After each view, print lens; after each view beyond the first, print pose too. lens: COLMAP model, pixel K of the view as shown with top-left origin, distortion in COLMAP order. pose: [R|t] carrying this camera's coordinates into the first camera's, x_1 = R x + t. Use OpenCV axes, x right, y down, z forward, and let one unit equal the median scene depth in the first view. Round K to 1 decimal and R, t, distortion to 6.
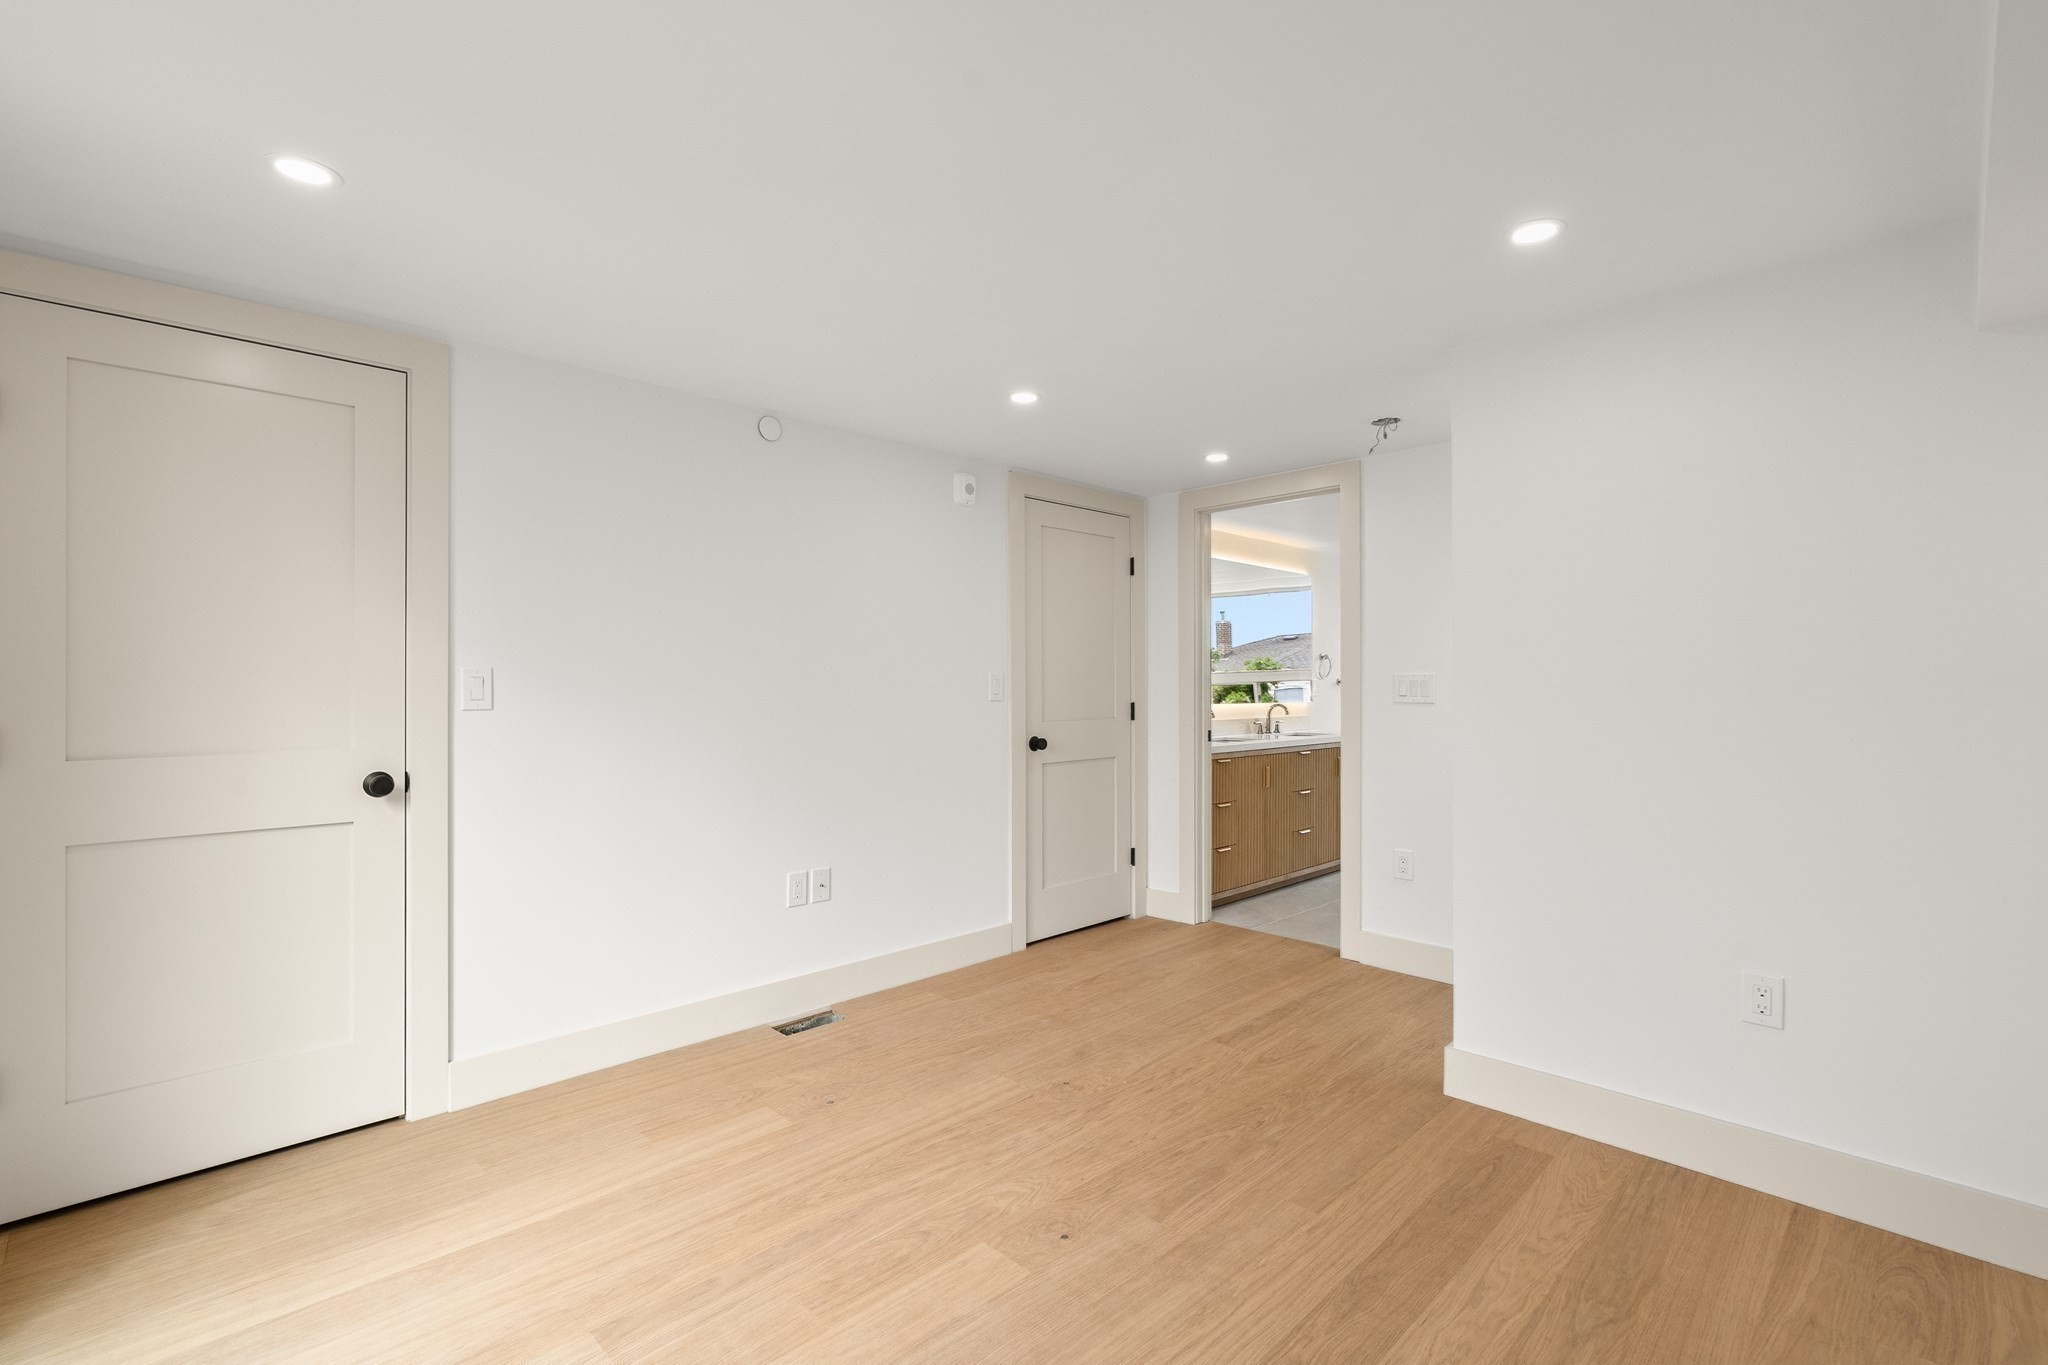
lens RADIAL K [[947.5, 0, 1031.8], [0, 947.5, 681.4], [0, 0, 1]] dist [-0.007138, 0.000998]
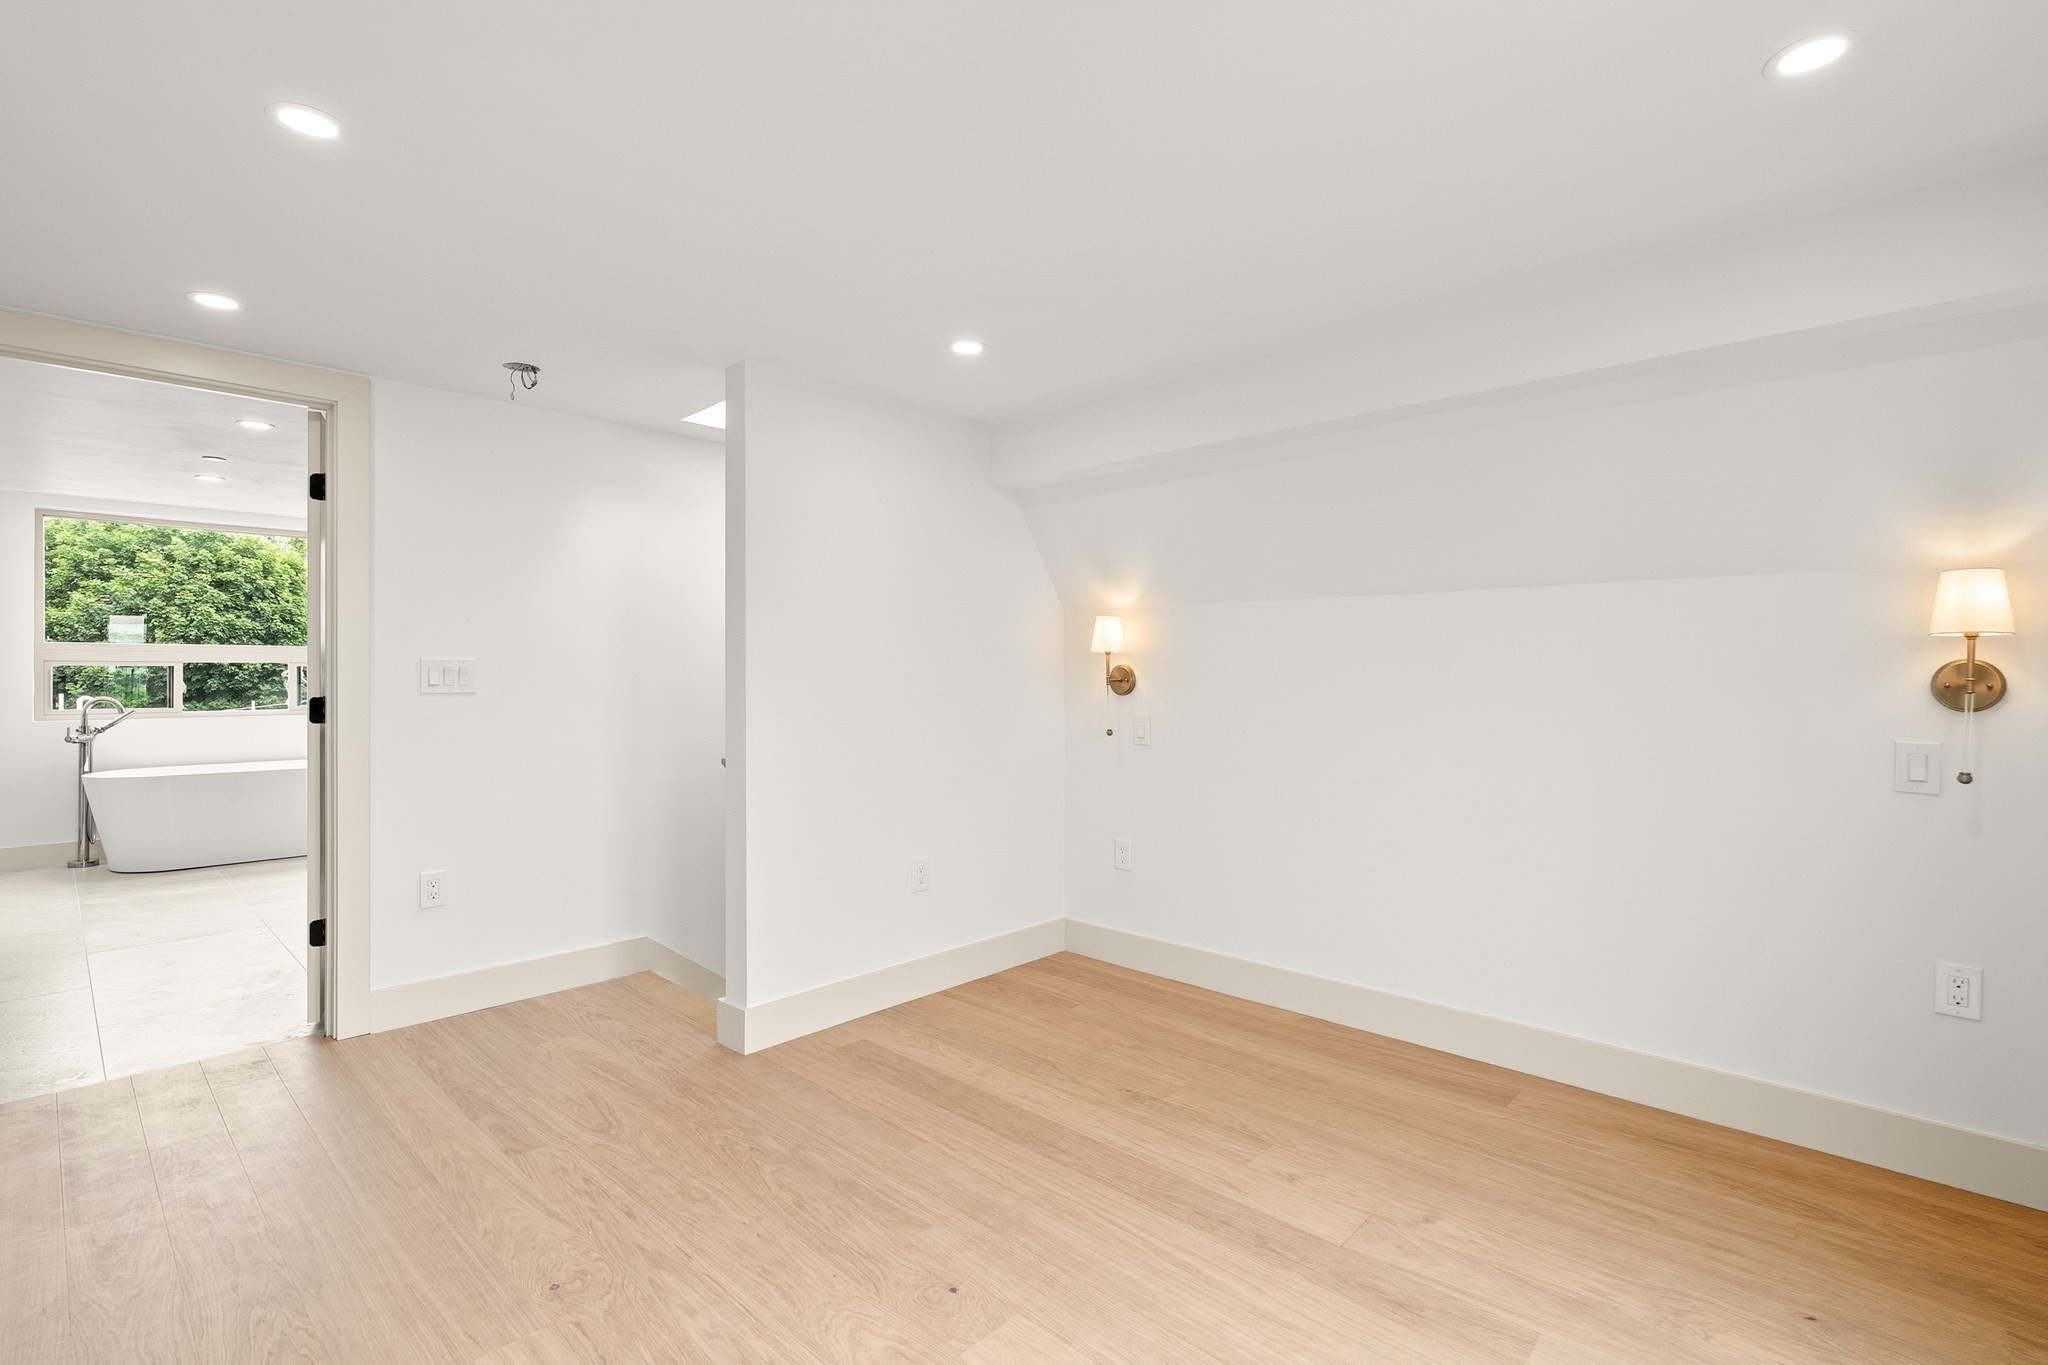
lens RADIAL K [[947.5, 0, 1031.1], [0, 947.5, 677.6], [0, 0, 1]] dist [-0.007138, 0.000998]
pose [[-0.053781, -0.005436, 0.998538, -0.697384], [-0.001436, 0.999985, 0.005367, 0.005080], [-0.998552, -0.001145, -0.053788, 0.796257]]
